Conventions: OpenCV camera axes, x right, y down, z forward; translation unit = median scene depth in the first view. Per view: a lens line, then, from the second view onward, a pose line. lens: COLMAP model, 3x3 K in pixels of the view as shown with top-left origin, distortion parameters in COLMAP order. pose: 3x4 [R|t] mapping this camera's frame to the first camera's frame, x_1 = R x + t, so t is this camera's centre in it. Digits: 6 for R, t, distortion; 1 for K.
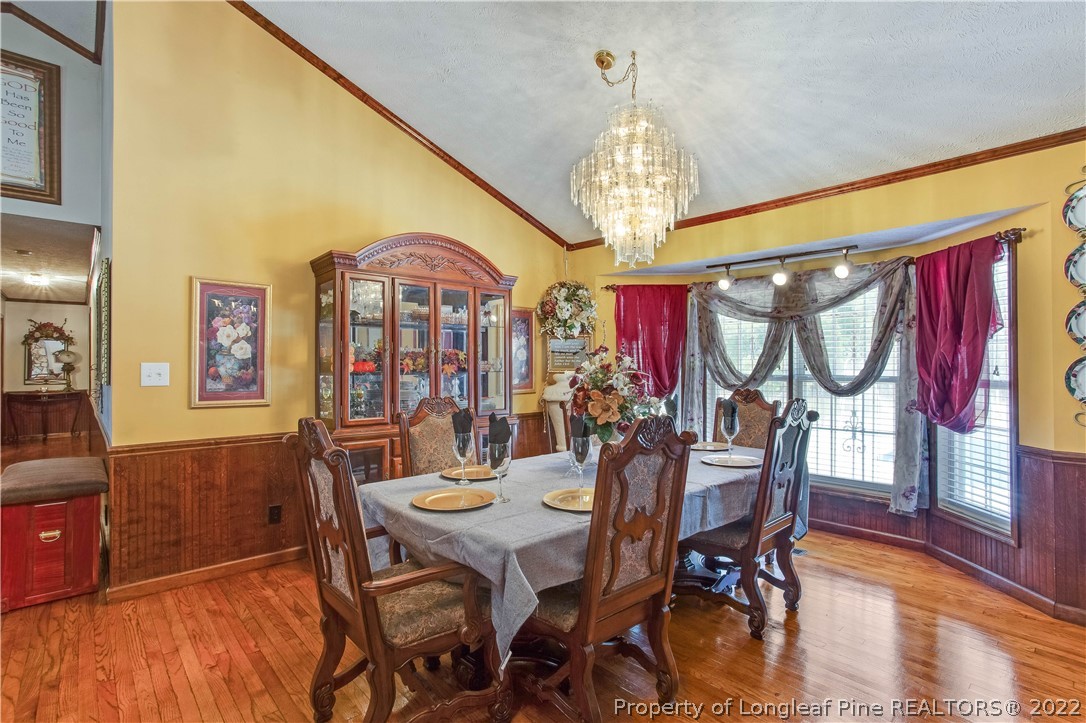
lens RADIAL K [[530.7, 0, 545.9], [0, 530.7, 357.1], [0, 0, 1]] dist [-0.043550, 0.029423]
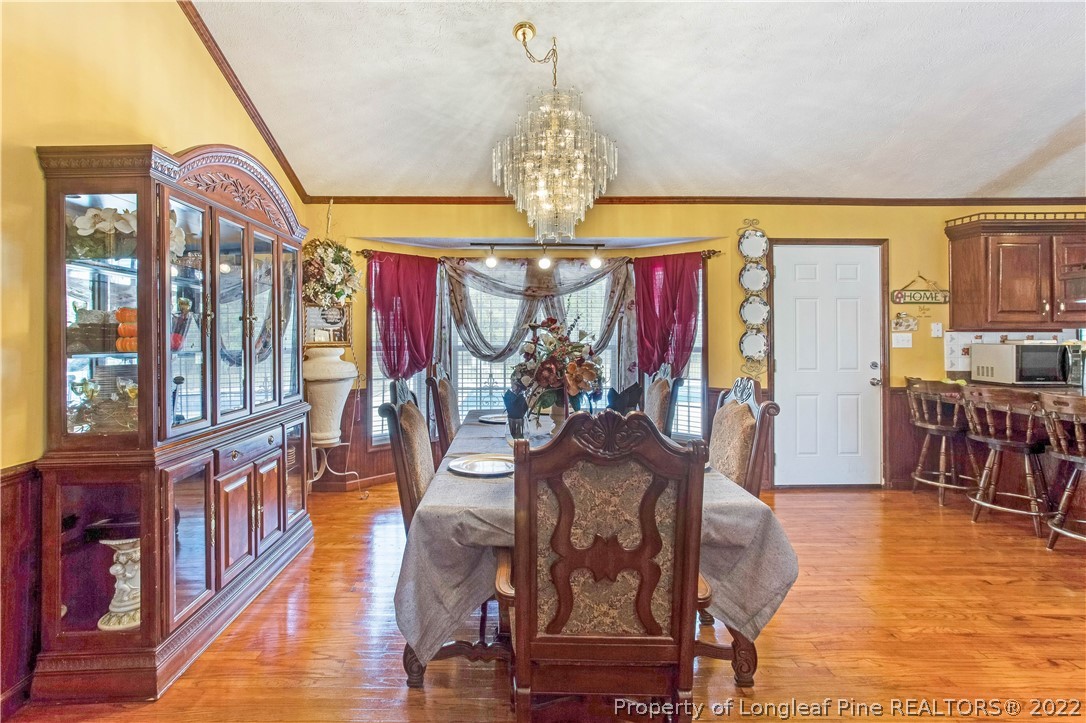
lens RADIAL K [[517.8, 0, 537.4], [0, 517.8, 331.6], [0, 0, 1]] dist [-0.002509, 0.000273]
pose [[0.688650, 0.004186, 0.725082, -0.464665], [-0.009016, 0.999955, 0.002789, 0.000486], [-0.725038, -0.008458, 0.688657, 0.246355]]
